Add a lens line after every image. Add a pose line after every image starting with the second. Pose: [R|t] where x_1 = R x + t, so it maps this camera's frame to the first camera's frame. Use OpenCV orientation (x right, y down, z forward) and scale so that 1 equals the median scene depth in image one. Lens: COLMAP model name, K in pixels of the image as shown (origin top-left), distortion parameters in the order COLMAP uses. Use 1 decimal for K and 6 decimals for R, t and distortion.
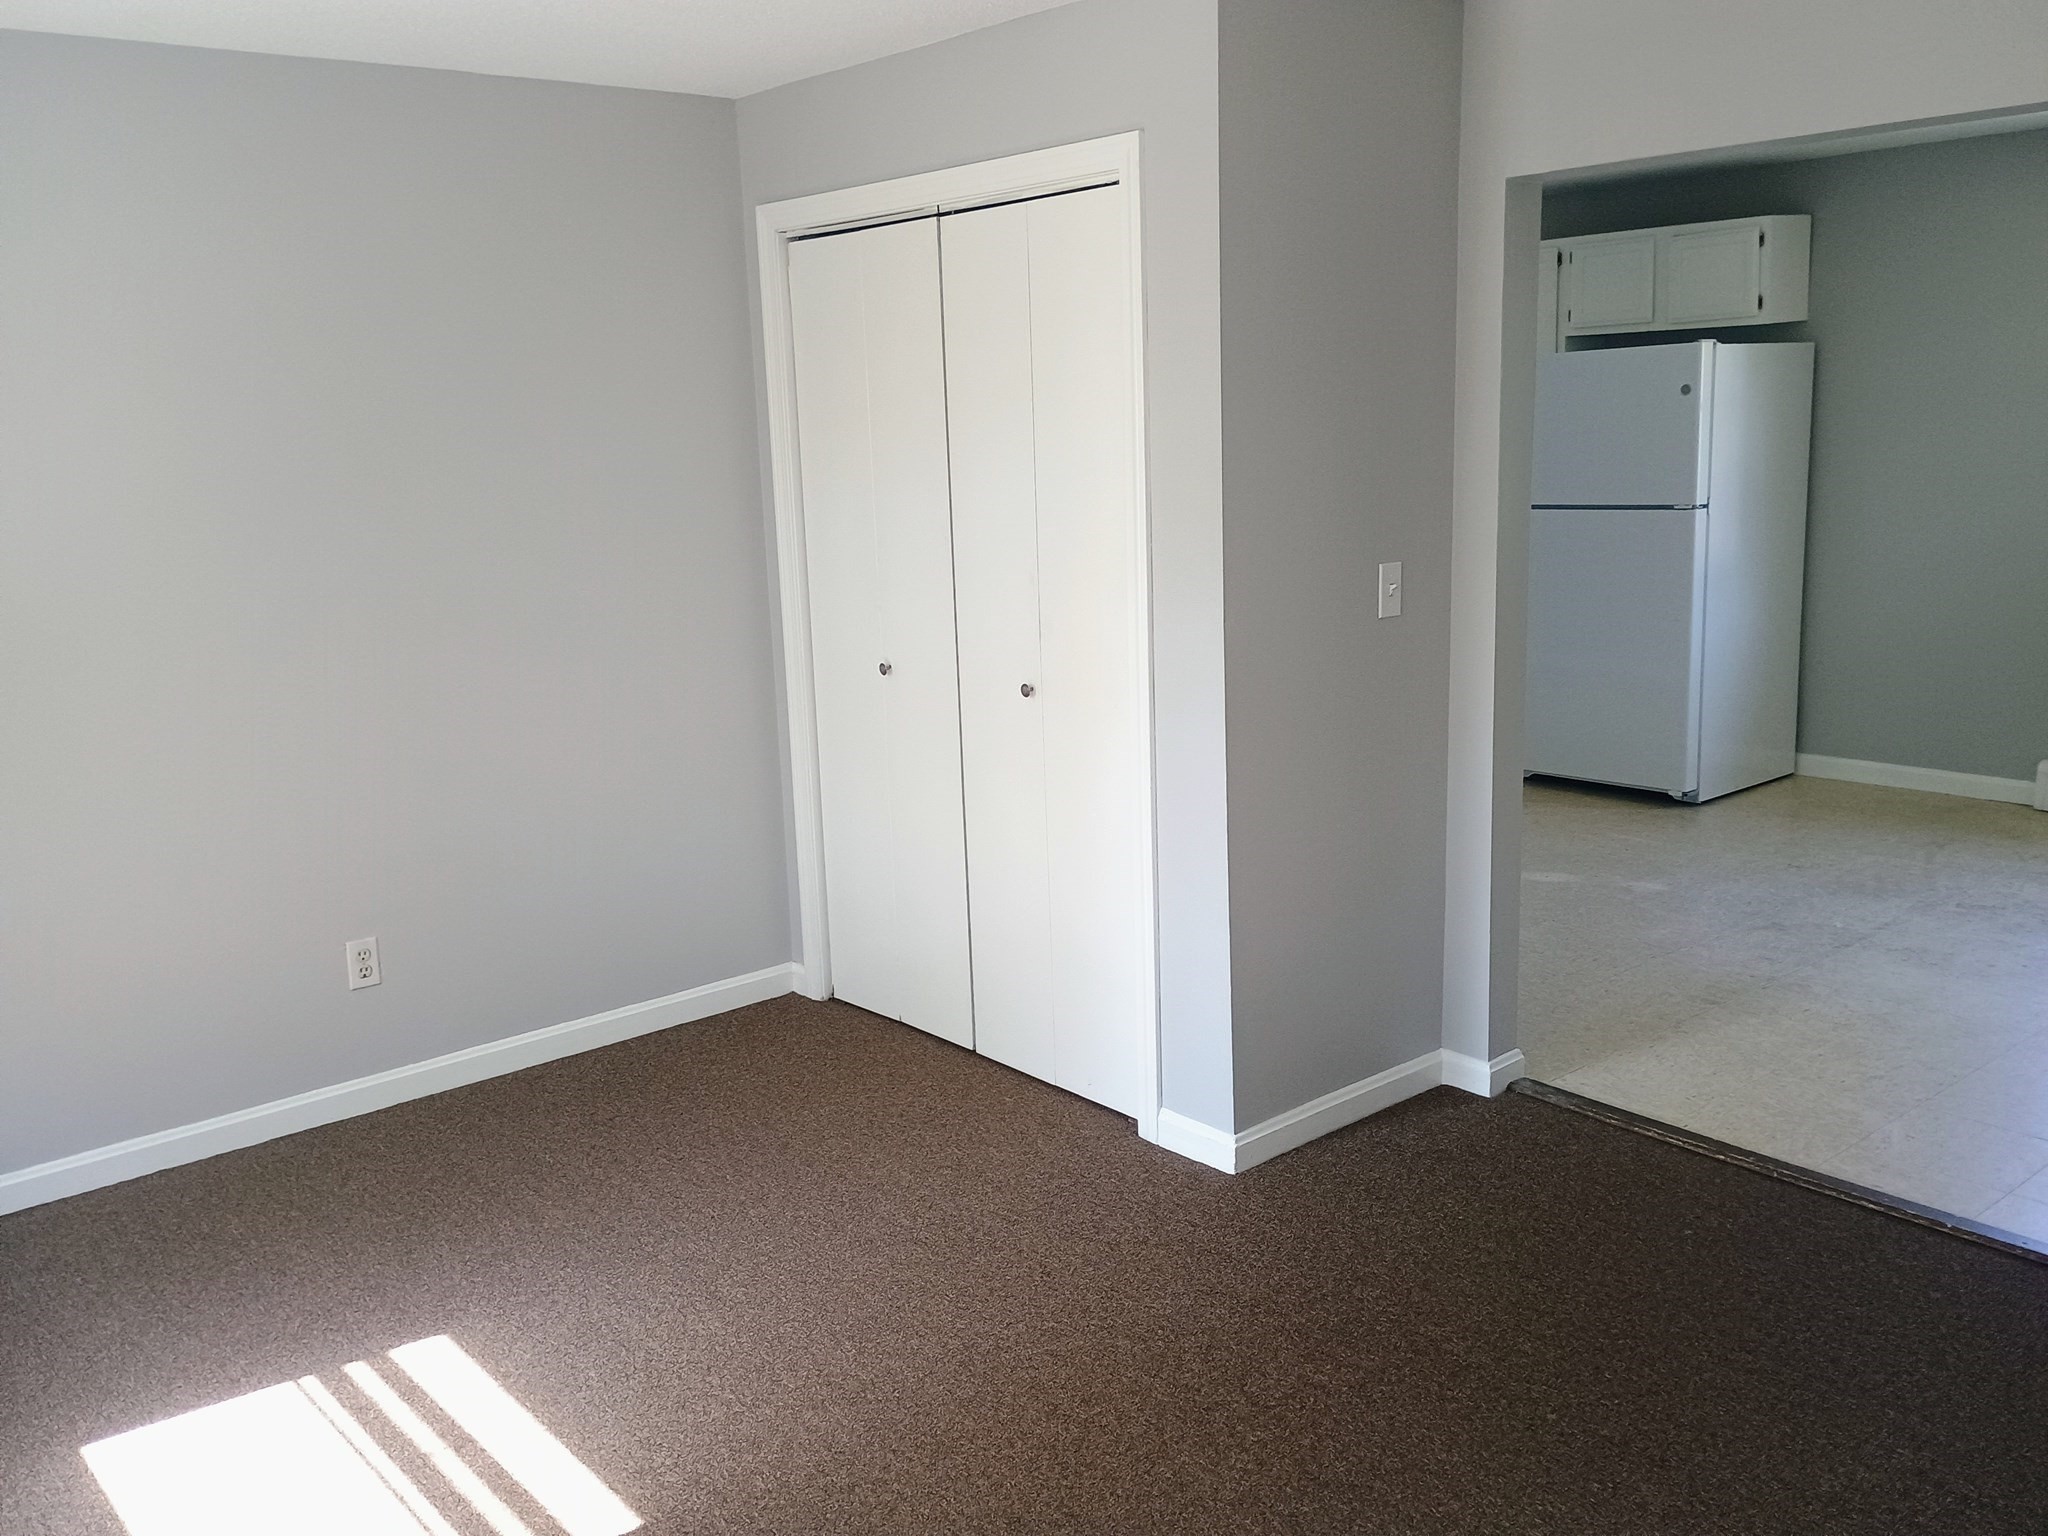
lens RADIAL K [[1738.7, 0, 1025.9], [0, 1738.7, 765.1], [0, 0, 1]] dist [0.074675, -0.076153]
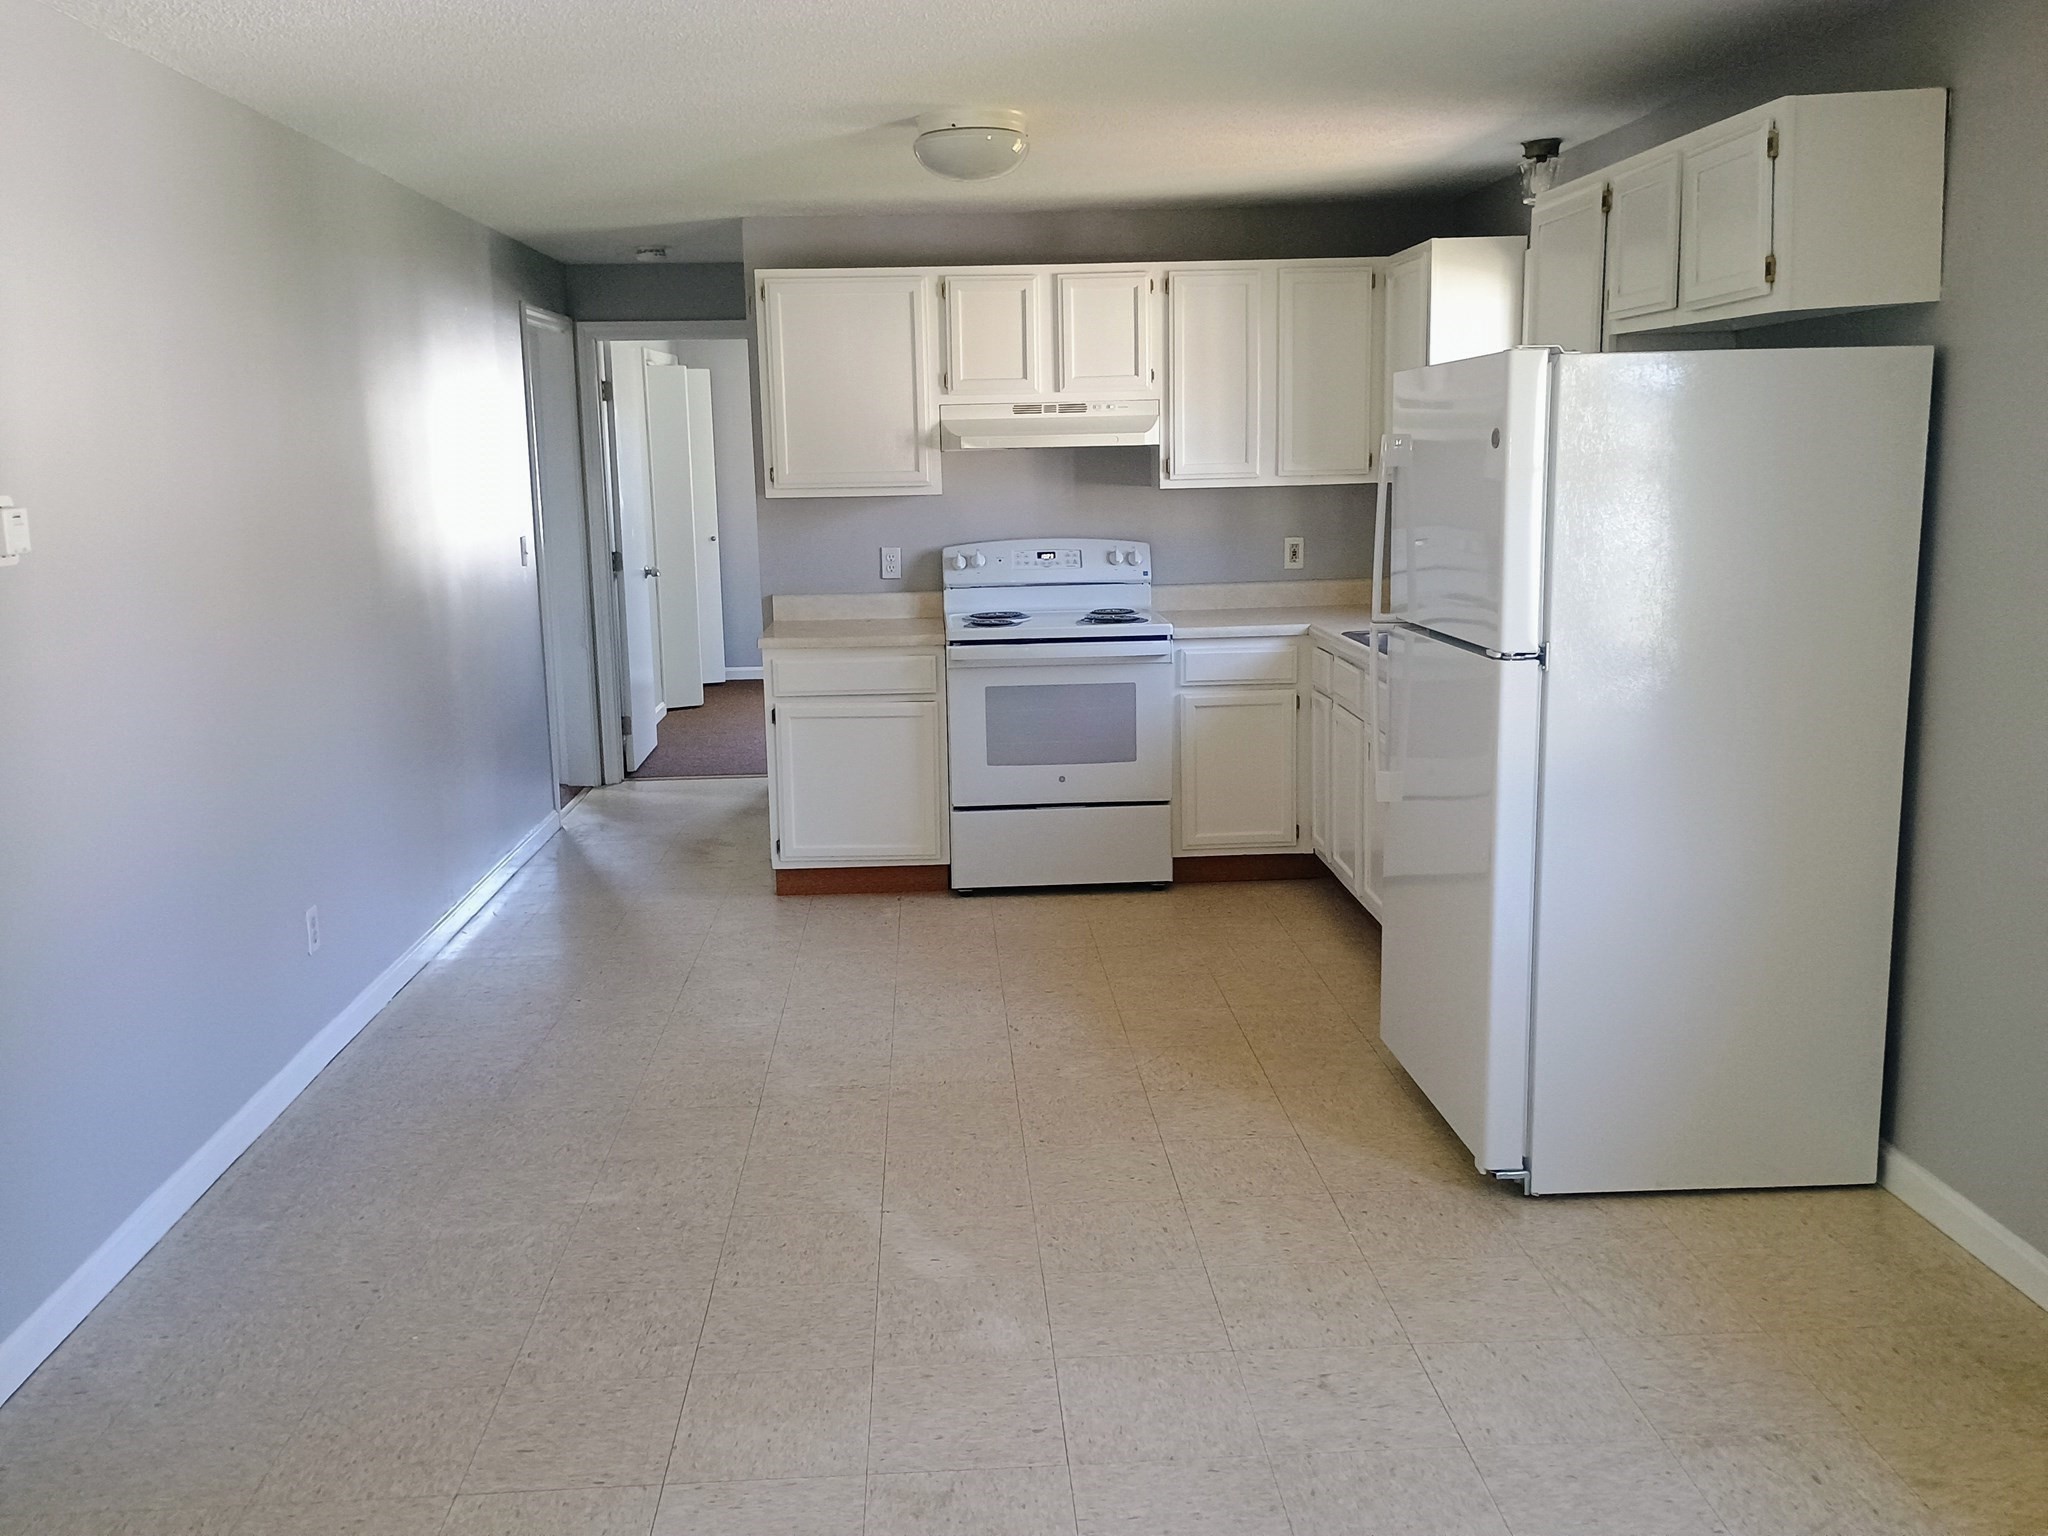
lens RADIAL K [[1738.7, 0, 1027.2], [0, 1738.7, 767.9], [0, 0, 1]] dist [0.074675, -0.076153]
pose [[0.797118, 0.131595, -0.589310, 0.565416], [-0.130513, 0.990441, 0.044633, -0.114205], [0.589550, 0.041335, 0.806673, 0.467084]]
